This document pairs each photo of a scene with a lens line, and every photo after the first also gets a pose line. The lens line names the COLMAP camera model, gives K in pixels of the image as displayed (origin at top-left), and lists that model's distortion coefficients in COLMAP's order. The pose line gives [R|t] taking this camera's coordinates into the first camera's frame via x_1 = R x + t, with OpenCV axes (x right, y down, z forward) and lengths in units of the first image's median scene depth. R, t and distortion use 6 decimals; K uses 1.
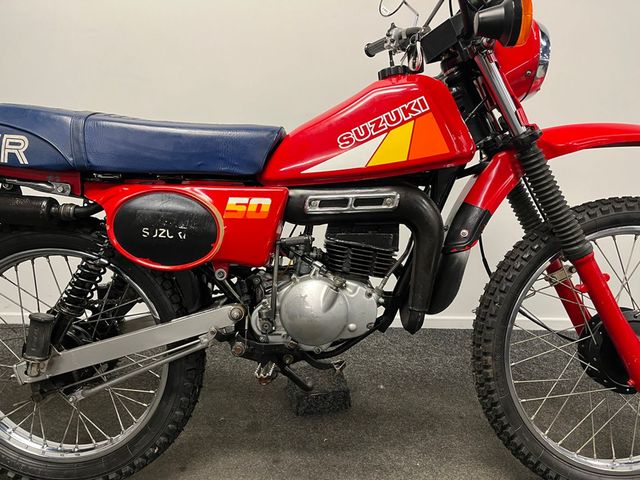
lens RADIAL K [[478.2, 0, 320.0], [0, 478.2, 240.0], [0, 0, 1]] dist [0.067701, -0.096530]
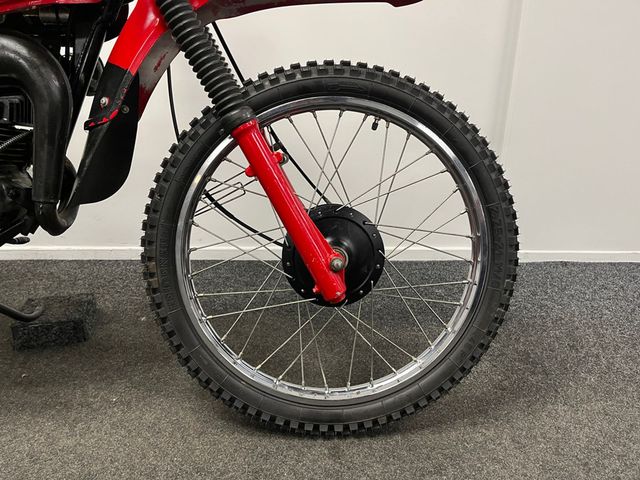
lens RADIAL K [[478.2, 0, 320.0], [0, 478.2, 240.0], [0, 0, 1]] dist [0.067701, -0.096530]
pose [[0.998269, -0.012388, 0.057497, 0.590919], [0.007517, 0.996422, 0.084181, 0.141323], [-0.058334, -0.083603, 0.994790, 0.194380]]
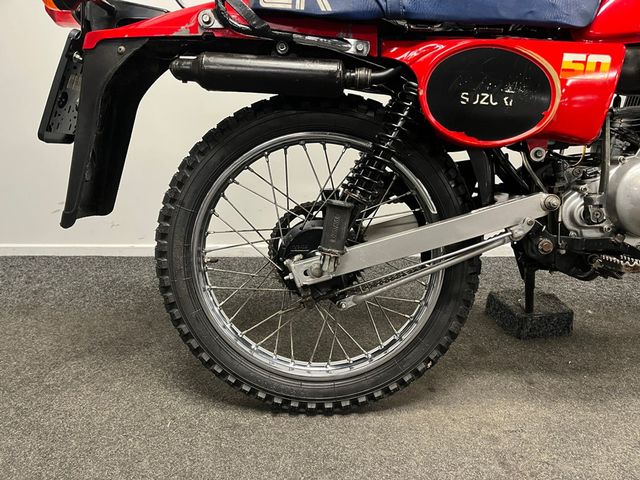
lens RADIAL K [[478.2, 0, 320.0], [0, 478.2, 240.0], [0, 0, 1]] dist [0.067701, -0.096530]
pose [[0.999773, -0.011511, -0.017954, -0.536235], [0.012815, 0.997154, 0.074291, 0.144496], [0.017048, -0.074504, 0.997075, 0.144130]]
